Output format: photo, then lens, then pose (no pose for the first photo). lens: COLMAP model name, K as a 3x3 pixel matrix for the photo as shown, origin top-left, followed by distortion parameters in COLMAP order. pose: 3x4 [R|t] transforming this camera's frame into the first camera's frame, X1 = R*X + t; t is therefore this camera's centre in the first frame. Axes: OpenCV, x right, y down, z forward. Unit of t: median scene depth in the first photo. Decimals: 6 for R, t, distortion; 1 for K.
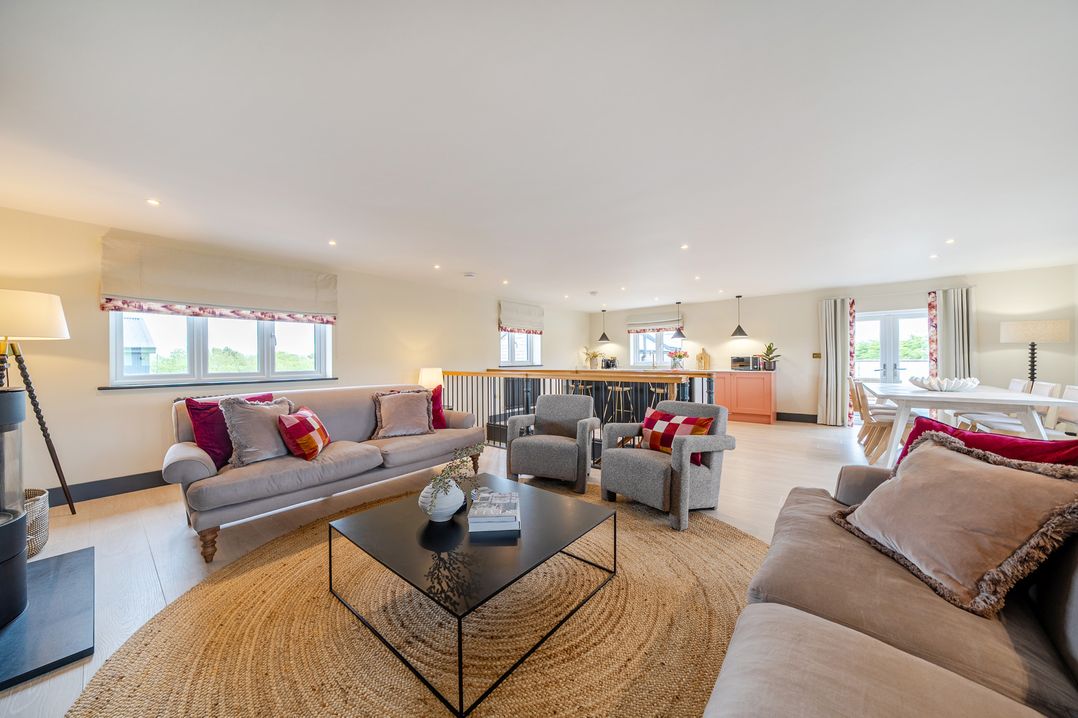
lens RADIAL K [[394.3, 0, 532.6], [0, 394.3, 366.8], [0, 0, 1]] dist [-0.000149, -0.000087]
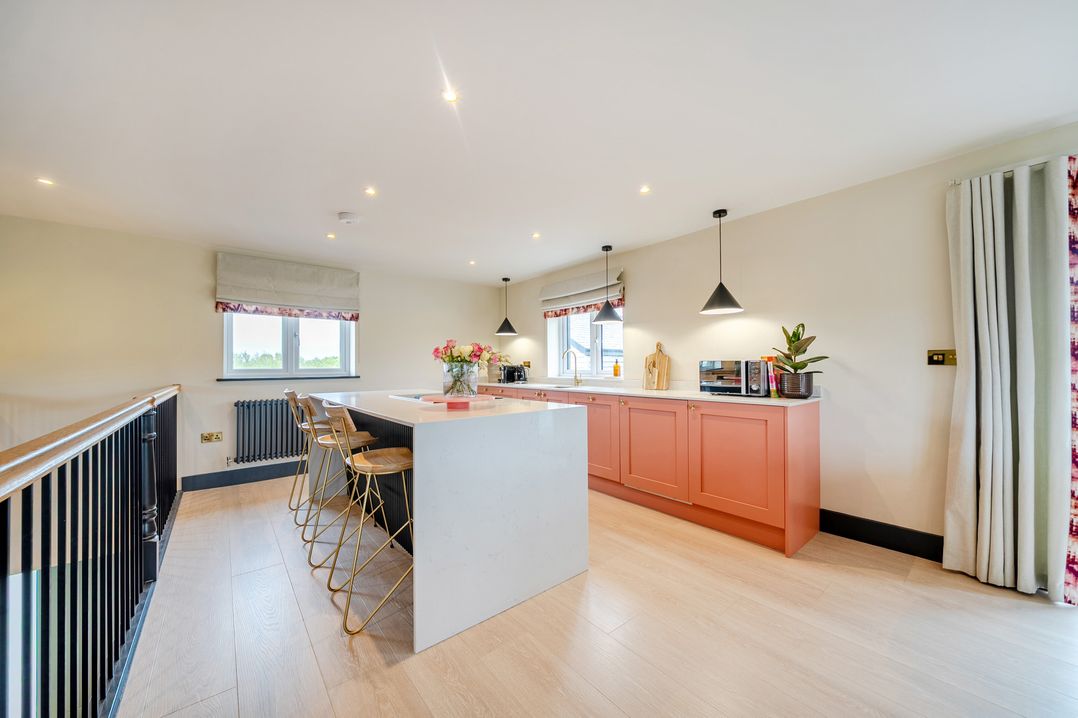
lens RADIAL K [[383.8, 0, 539.0], [0, 383.8, 359.0], [0, 0, 1]] dist [-0.001203, -0.000264]
pose [[0.979781, -0.000616, -0.200070, 0.432330], [-0.000893, 0.999972, -0.007456, -0.024656], [0.200069, 0.007484, 0.979753, 0.585447]]
